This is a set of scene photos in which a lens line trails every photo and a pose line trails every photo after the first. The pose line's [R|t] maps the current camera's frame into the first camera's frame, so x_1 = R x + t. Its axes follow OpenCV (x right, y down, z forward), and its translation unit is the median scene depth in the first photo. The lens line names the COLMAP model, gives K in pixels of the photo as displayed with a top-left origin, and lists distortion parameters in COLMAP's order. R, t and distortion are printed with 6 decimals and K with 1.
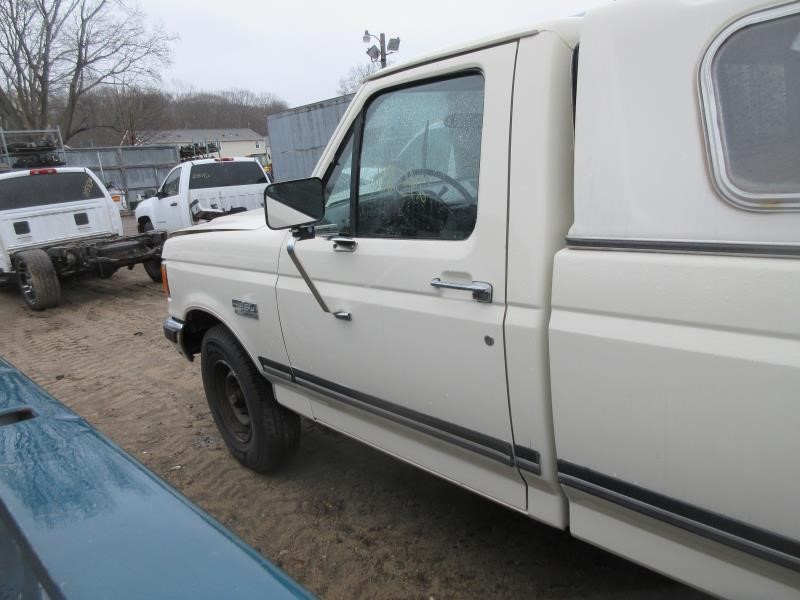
lens RADIAL K [[591.2, 0, 400.0], [0, 591.2, 300.0], [0, 0, 1]] dist [-0.002355, -0.001411]
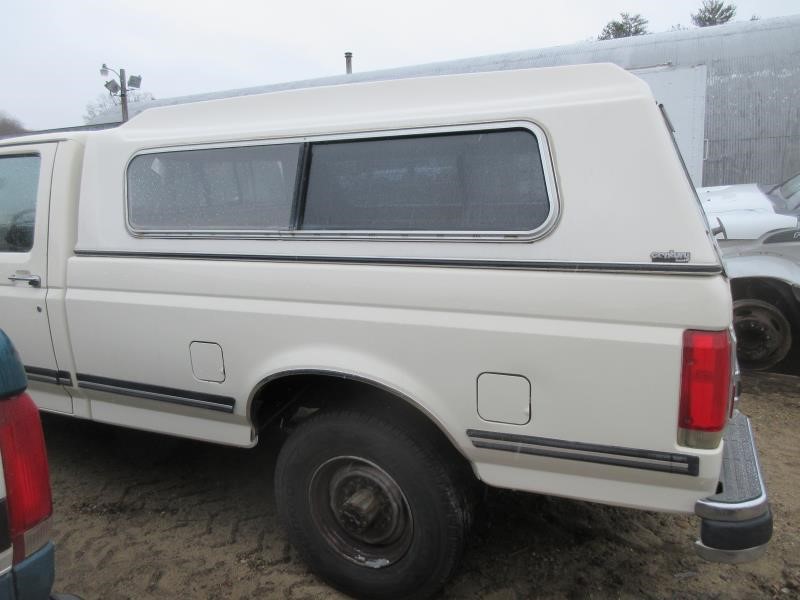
lens RADIAL K [[568.8, 0, 400.0], [0, 568.8, 300.0], [0, 0, 1]] dist [0.000418, 0.000445]
pose [[0.918782, 0.000314, 0.394765, 0.453315], [0.025046, 0.997939, -0.059087, 0.162640], [-0.393970, 0.064175, 0.916880, -0.919014]]
